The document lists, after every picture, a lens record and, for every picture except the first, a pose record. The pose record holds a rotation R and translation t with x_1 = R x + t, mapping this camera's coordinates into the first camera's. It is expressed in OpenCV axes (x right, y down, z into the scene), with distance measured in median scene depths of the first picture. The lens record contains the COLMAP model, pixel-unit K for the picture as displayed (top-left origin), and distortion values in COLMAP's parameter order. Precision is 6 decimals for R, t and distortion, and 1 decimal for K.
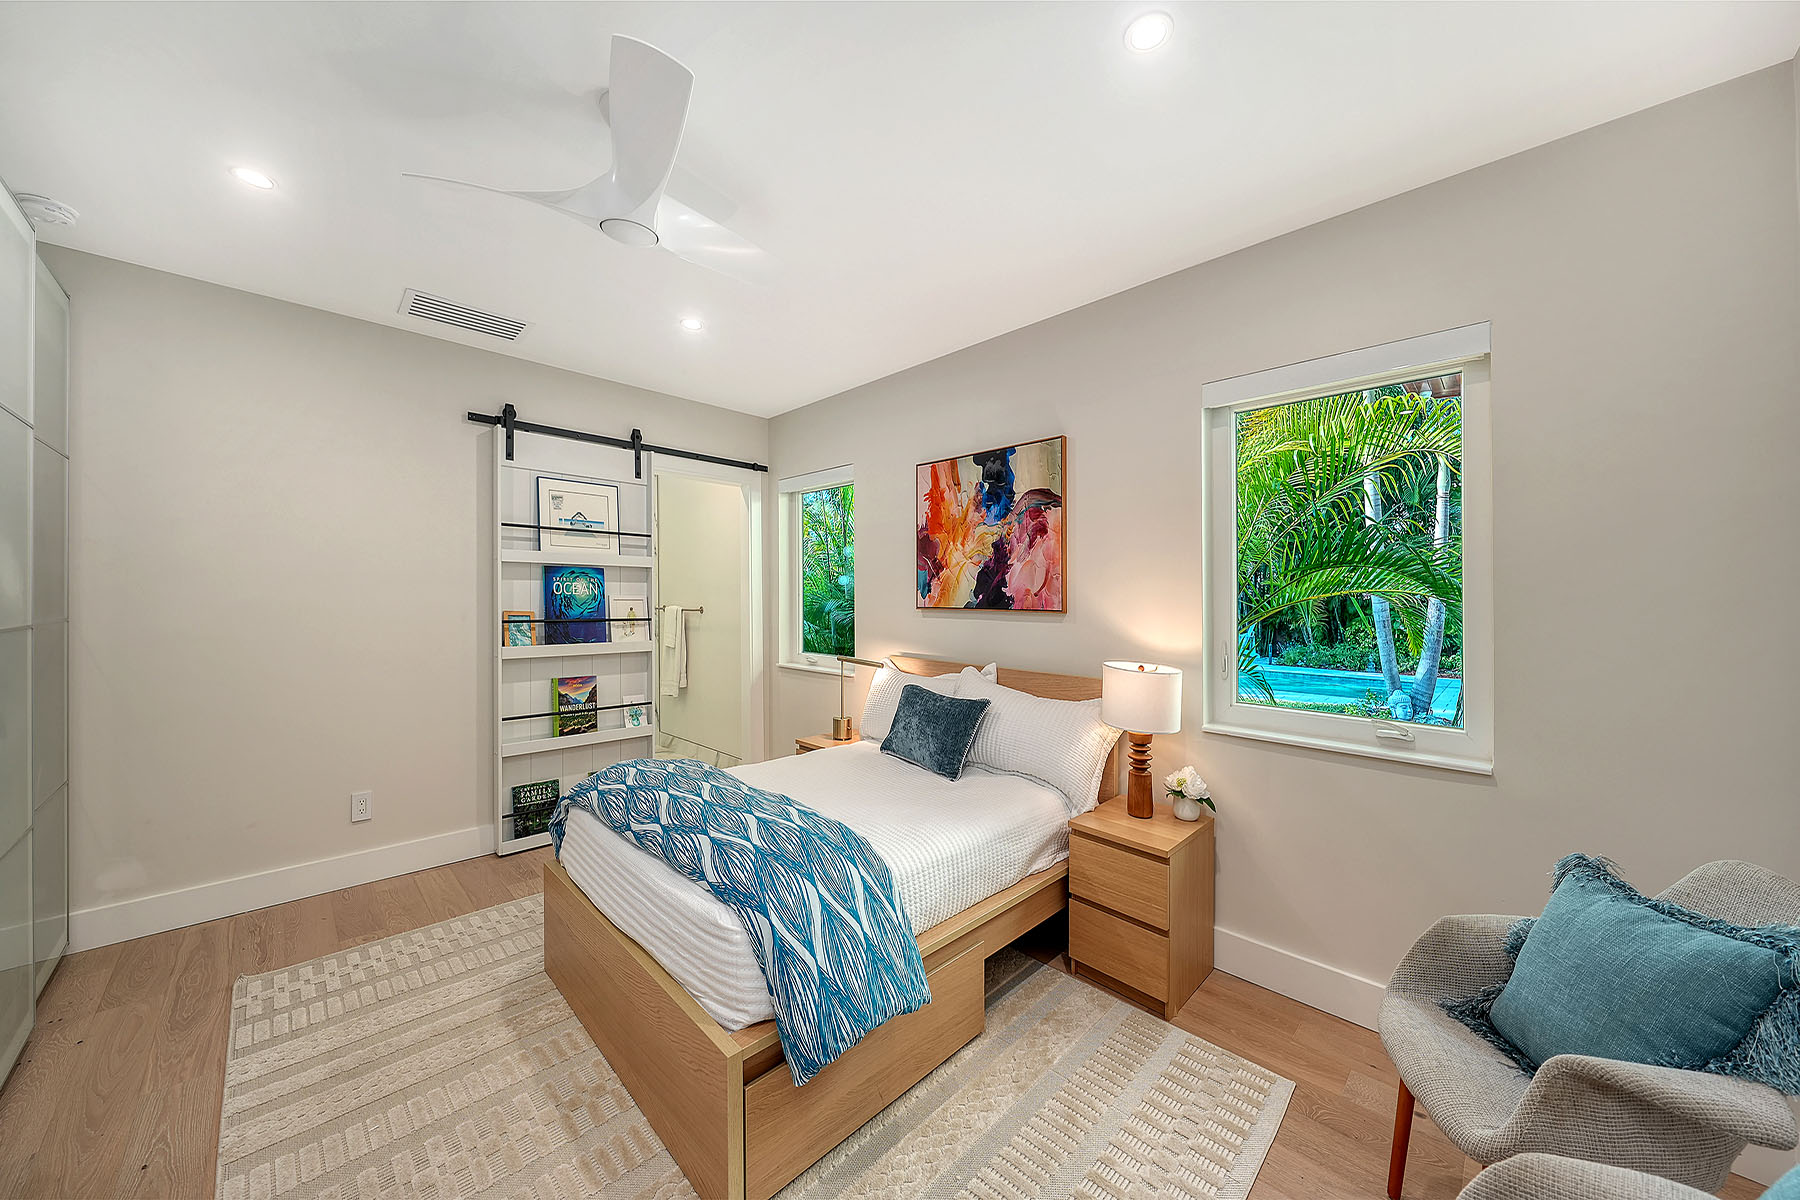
lens RADIAL K [[624.4, 0, 899.9], [0, 624.4, 594.7], [0, 0, 1]] dist [0.002023, -0.000181]
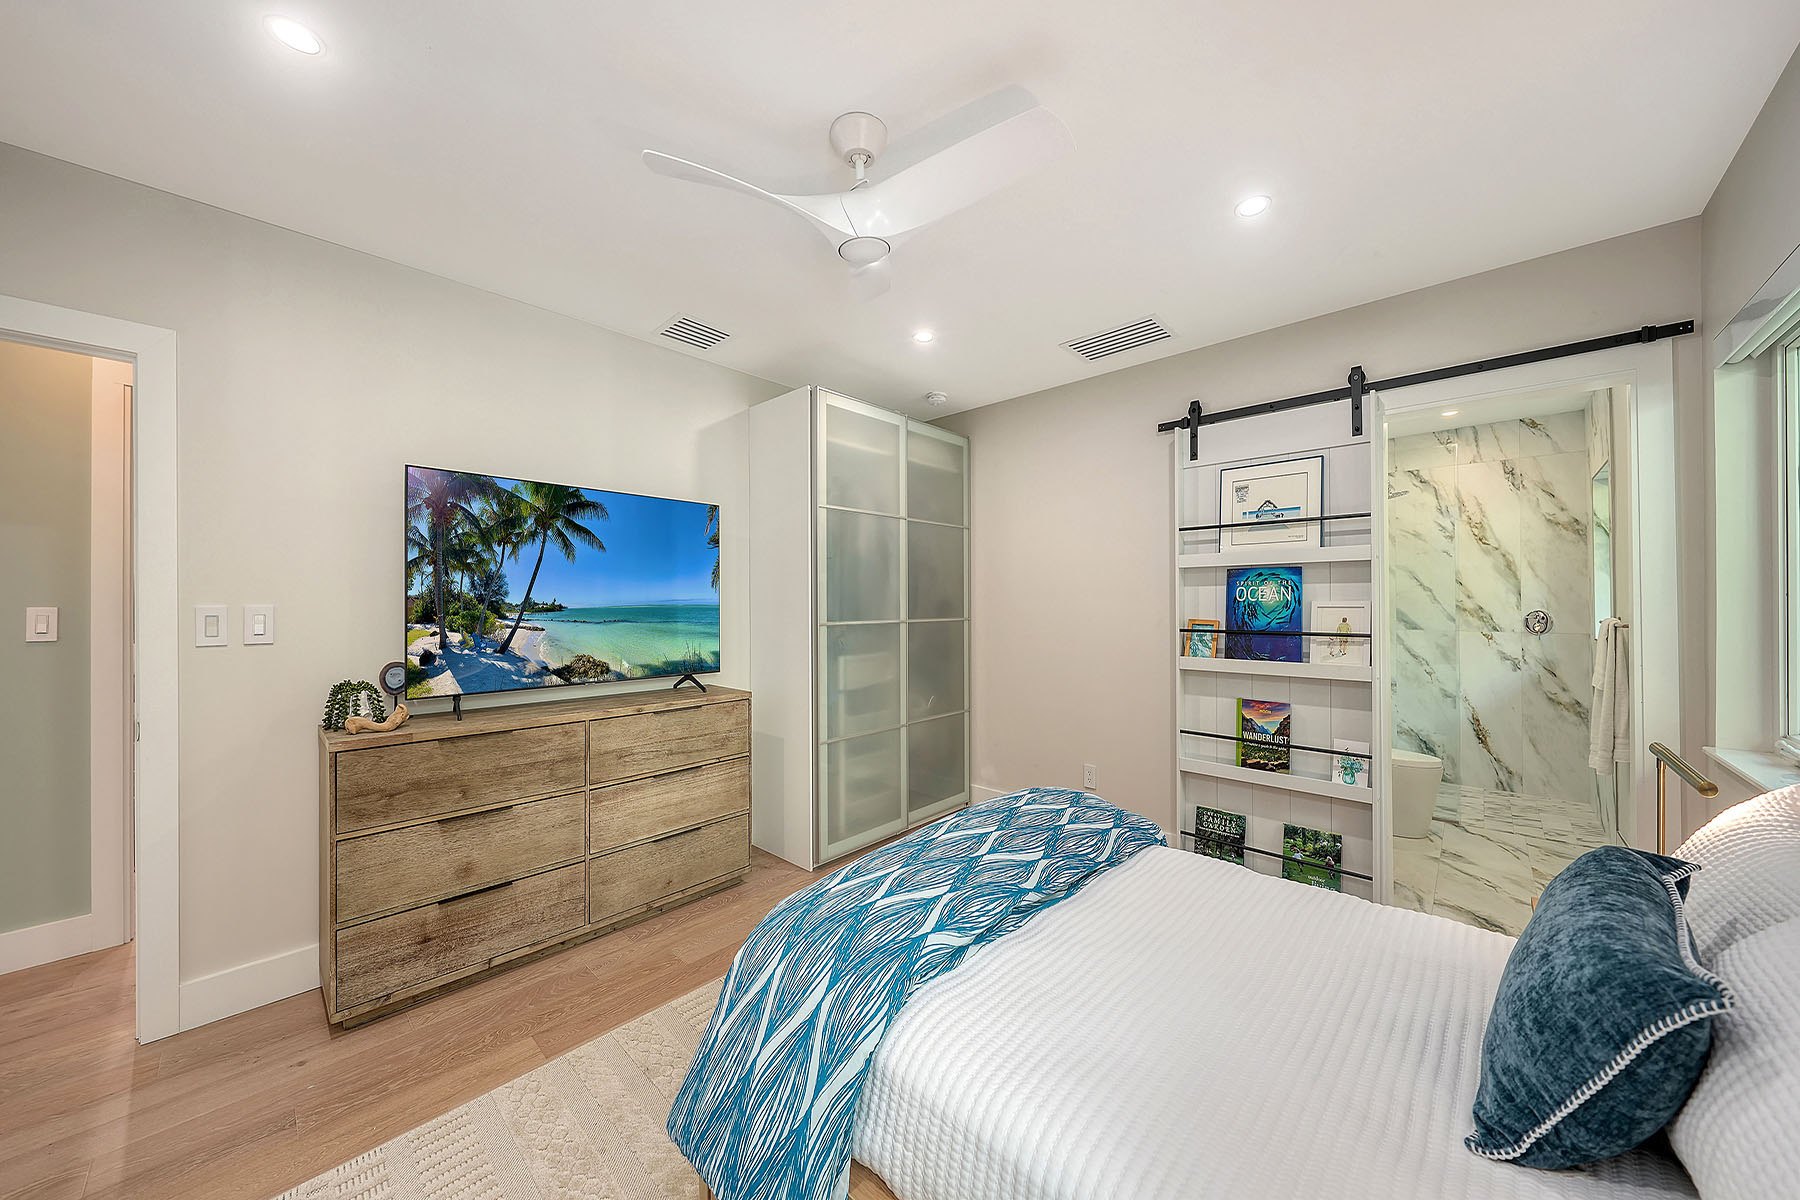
lens RADIAL K [[624.4, 0, 901.9], [0, 624.4, 608.6], [0, 0, 1]] dist [0.002023, -0.000181]
pose [[0.034166, -0.000295, -0.999416, 0.292056], [0.006937, 0.999976, -0.000058, 0.006515], [0.999392, -0.006931, 0.034167, 0.496385]]
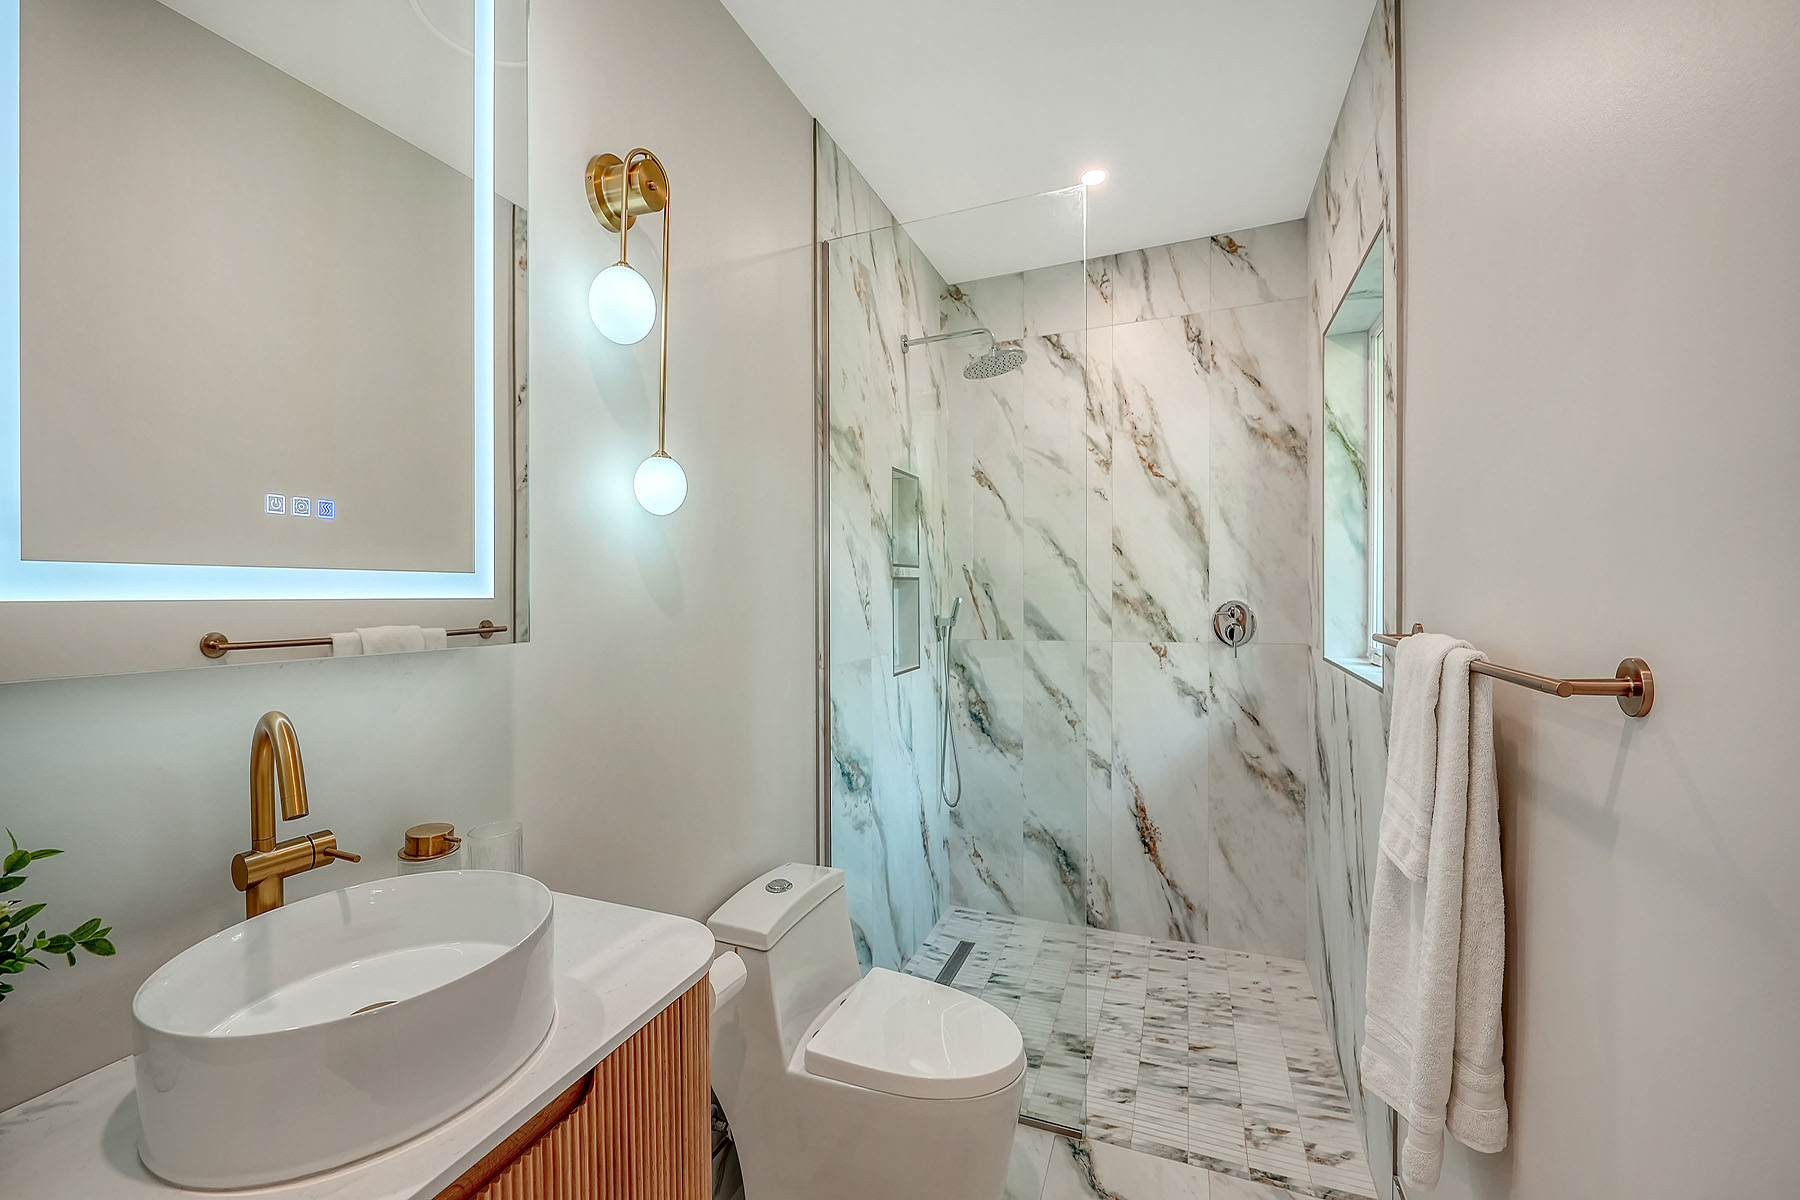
lens RADIAL K [[721.3, 0, 877.5], [0, 721.3, 643.0], [0, 0, 1]] dist [0.002969, 0.000073]
pose [[0.372844, 0.049764, -0.926559, -0.357178], [0.024307, 0.997694, 0.063365, 0.005930], [0.927576, -0.046147, 0.370775, 1.187603]]
